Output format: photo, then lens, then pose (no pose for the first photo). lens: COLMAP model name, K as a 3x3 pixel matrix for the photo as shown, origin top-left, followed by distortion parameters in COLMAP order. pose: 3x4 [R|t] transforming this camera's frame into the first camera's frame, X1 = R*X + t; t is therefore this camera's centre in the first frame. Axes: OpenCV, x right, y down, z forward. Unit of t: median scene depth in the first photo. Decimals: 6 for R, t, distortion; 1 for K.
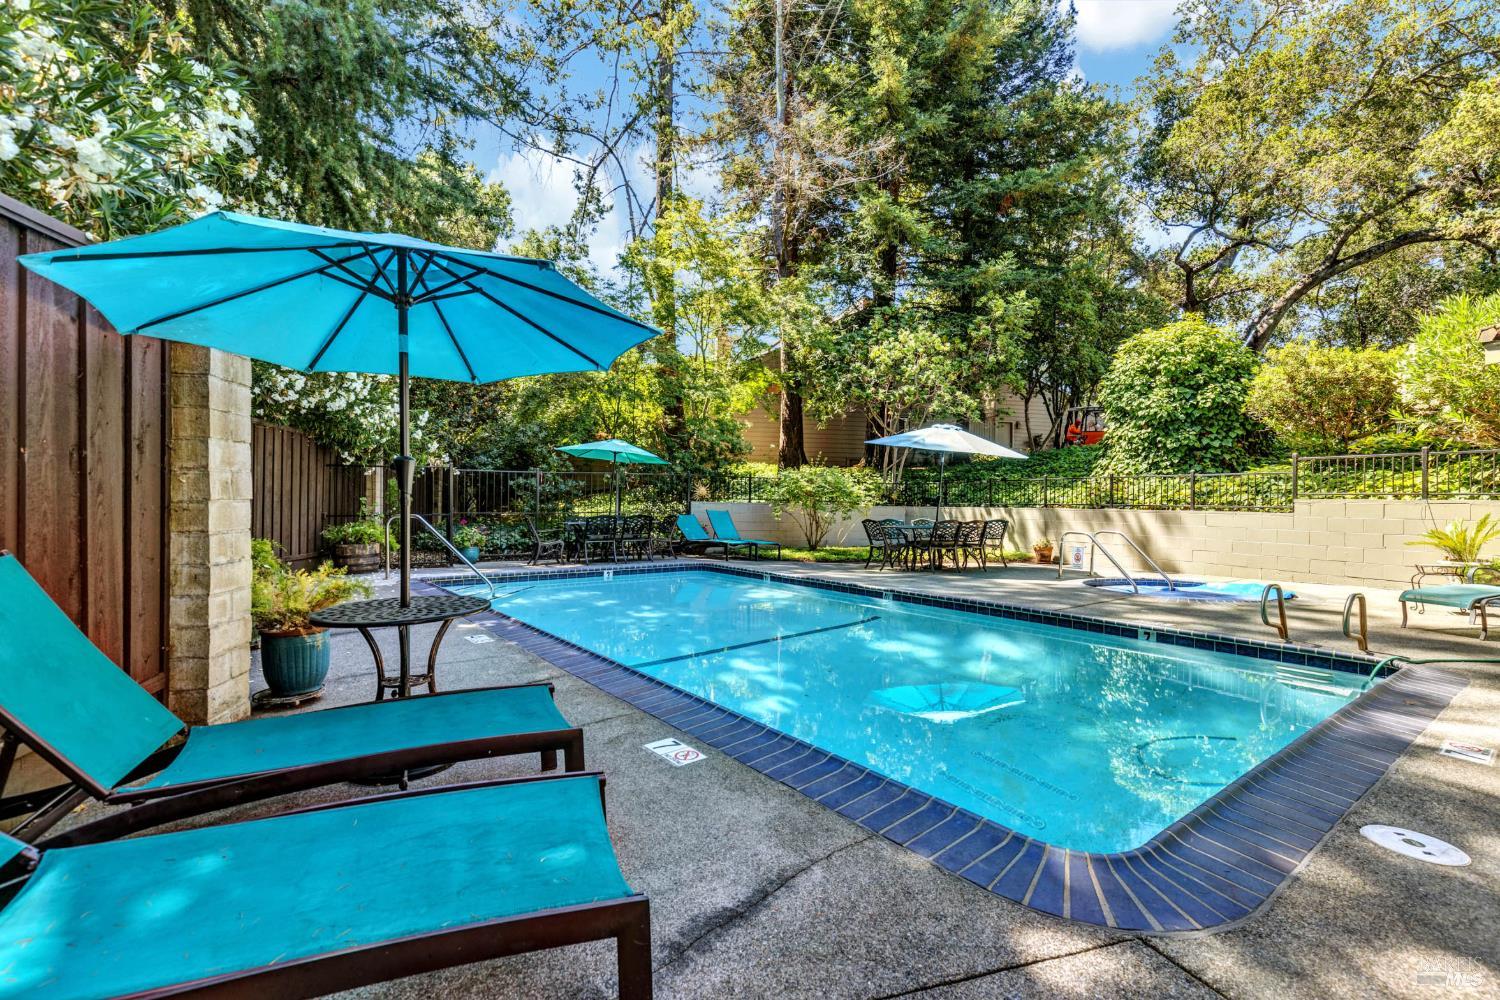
lens RADIAL K [[685.0, 0, 749.6], [0, 685.0, 507.9], [0, 0, 1]] dist [-0.000085, -0.000383]
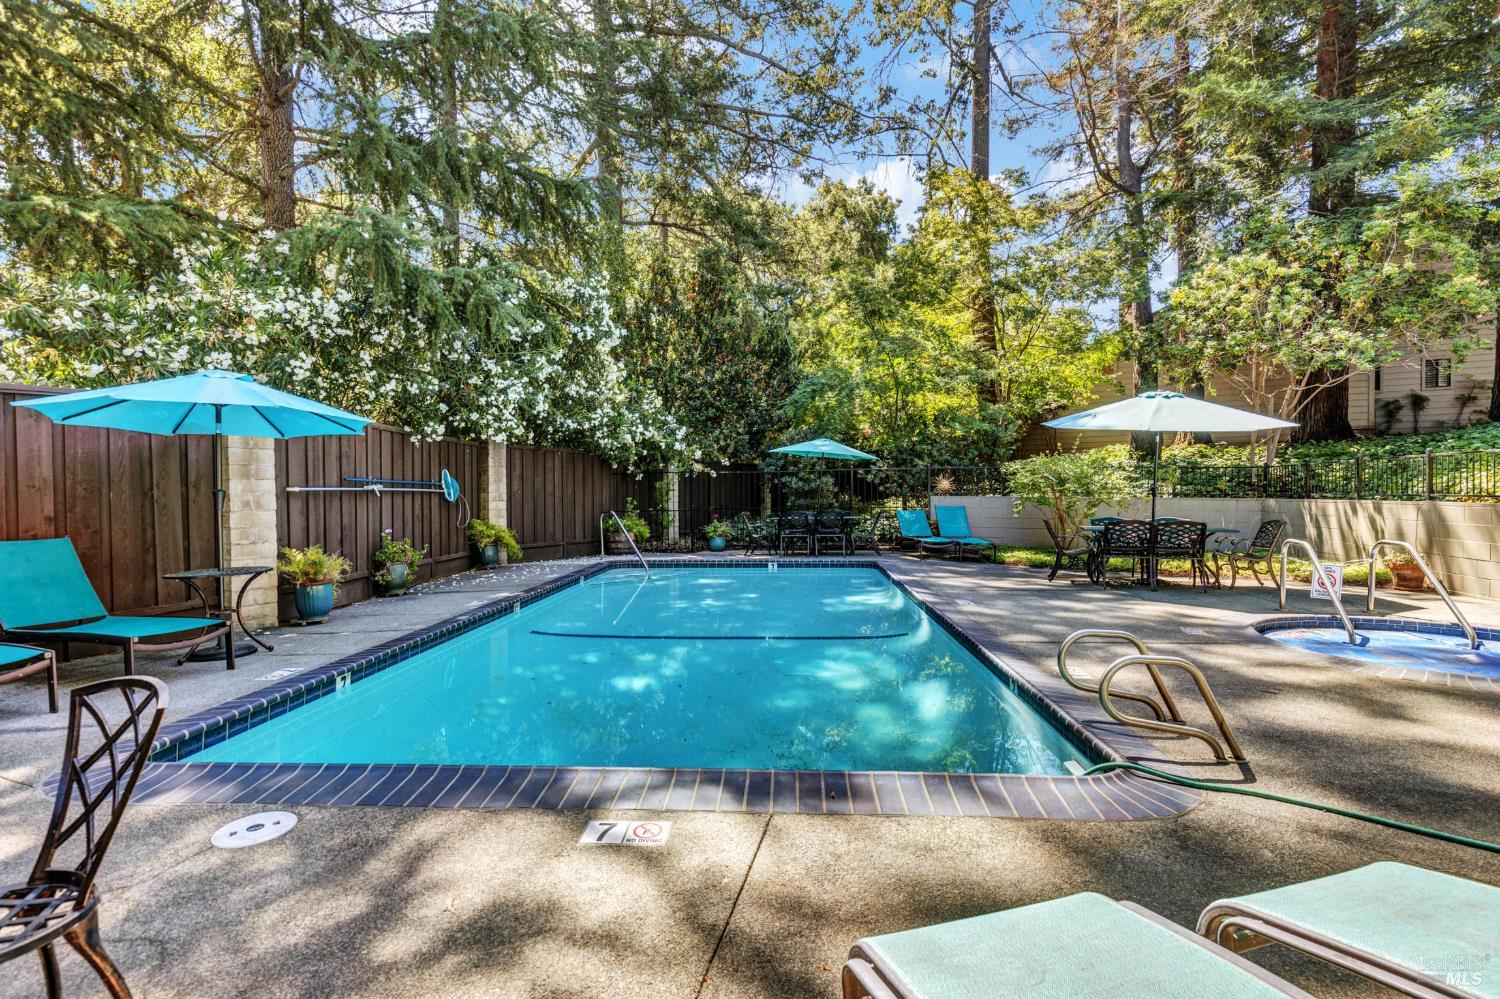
lens RADIAL K [[690.0, 0, 758.5], [0, 690.0, 517.5], [0, 0, 1]] dist [-0.002218, -0.000195]
pose [[0.749009, 0.010773, -0.662472, 0.443762], [0.009829, 0.999577, 0.027367, -0.009664], [0.662487, -0.027010, 0.748587, 0.146628]]
